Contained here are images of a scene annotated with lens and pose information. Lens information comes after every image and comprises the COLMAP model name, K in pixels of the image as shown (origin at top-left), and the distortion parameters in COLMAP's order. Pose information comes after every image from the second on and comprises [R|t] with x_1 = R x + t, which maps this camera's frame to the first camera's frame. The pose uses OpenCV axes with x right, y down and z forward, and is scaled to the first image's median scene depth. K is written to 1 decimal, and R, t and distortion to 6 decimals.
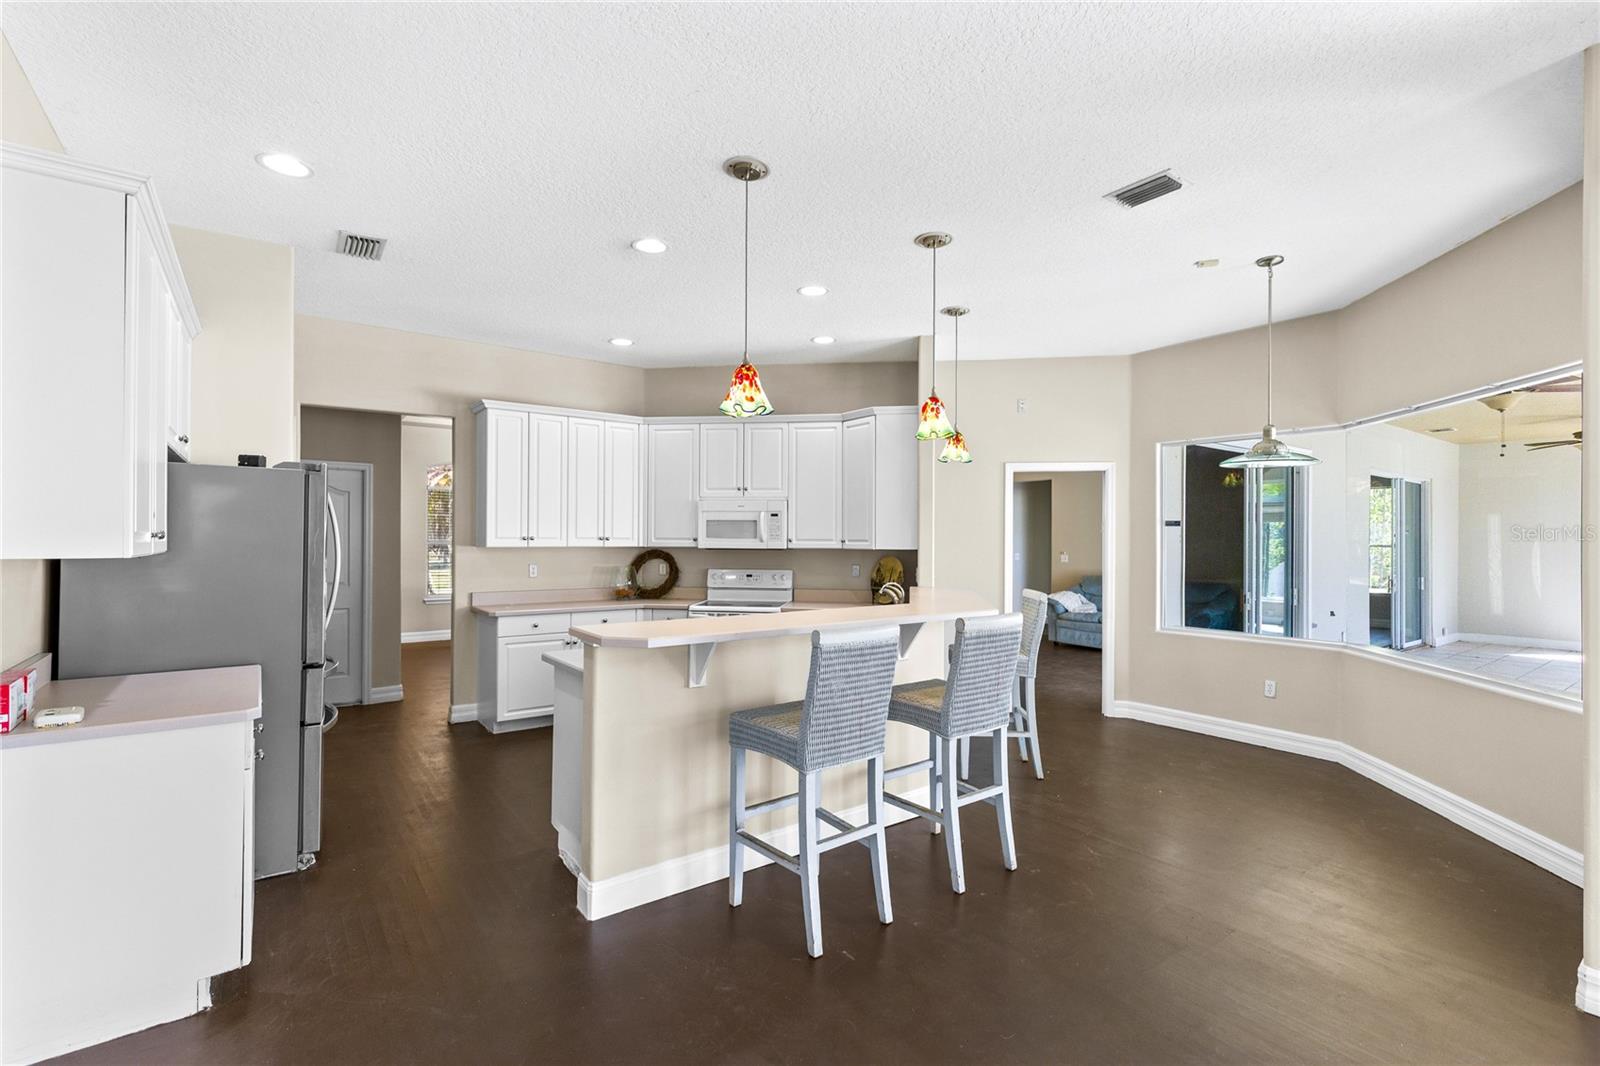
lens RADIAL K [[734.3, 0, 796.9], [0, 734.3, 538.0], [0, 0, 1]] dist [-0.038402, -0.000448]
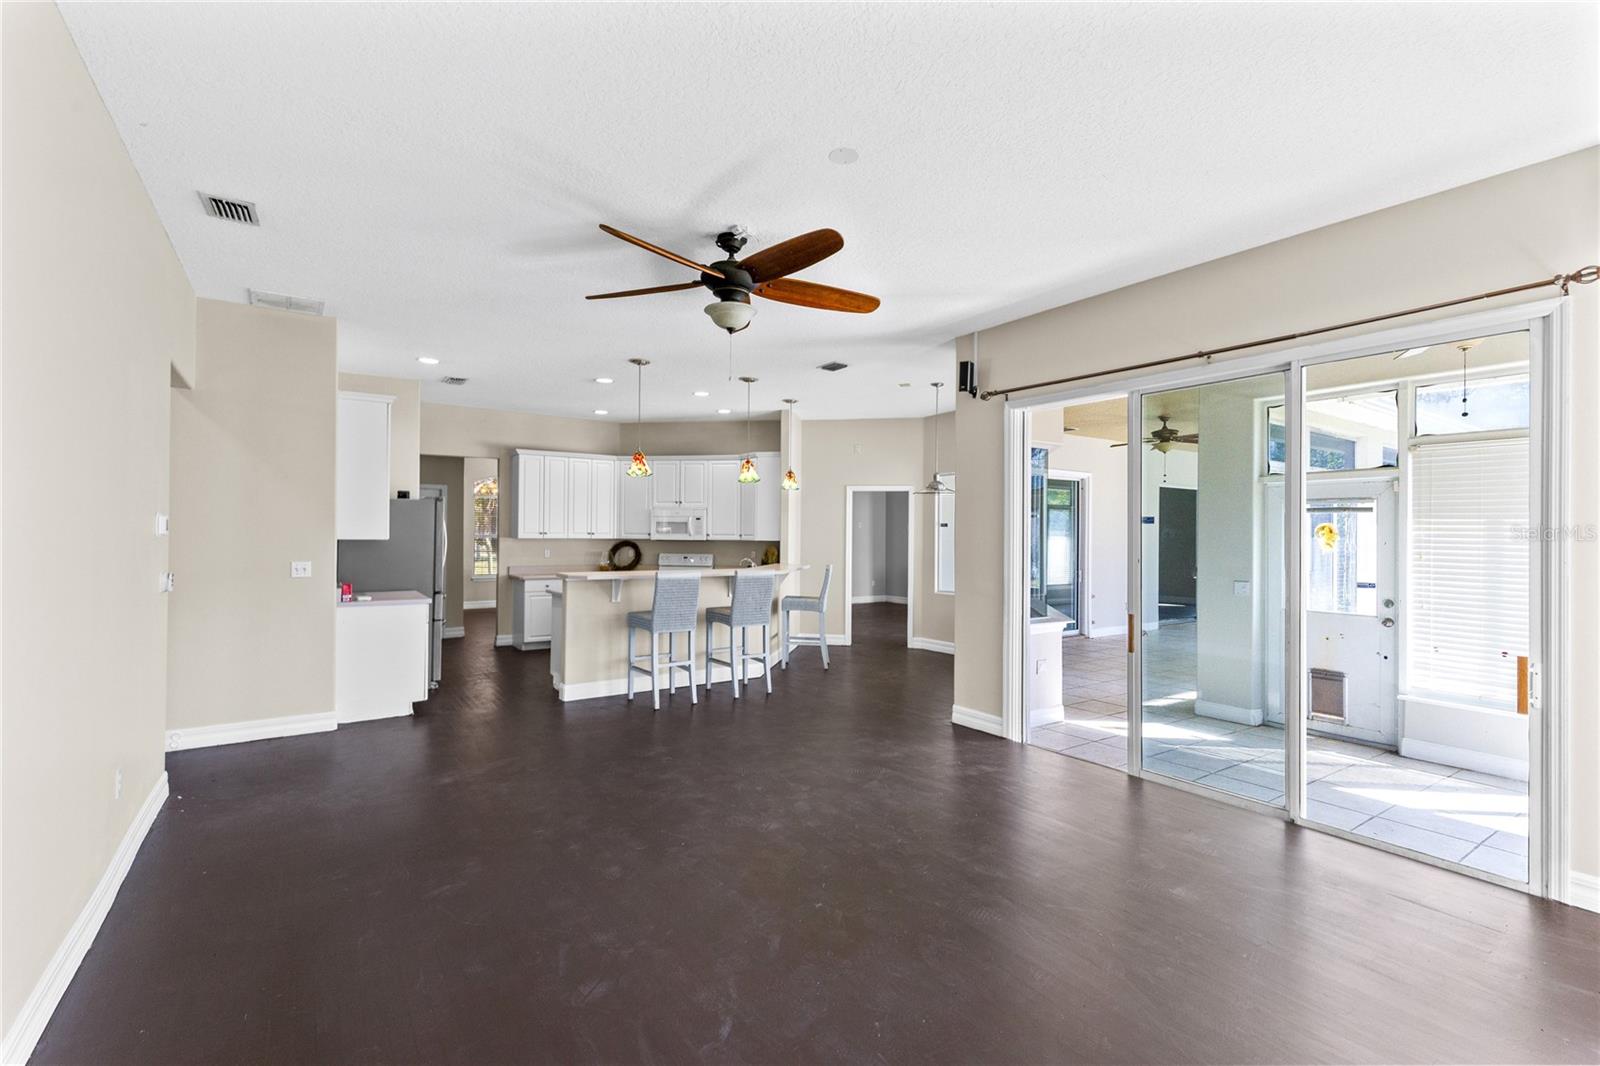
lens RADIAL K [[708.3, 0, 800.0], [0, 708.3, 533.0], [0, 0, 1]] dist [-0.058248, -0.000081]
pose [[0.999861, 0.003198, -0.016371, 0.226889], [-0.003222, 0.999994, -0.001436, 0.000620], [0.016367, 0.001488, 0.999865, -0.551091]]
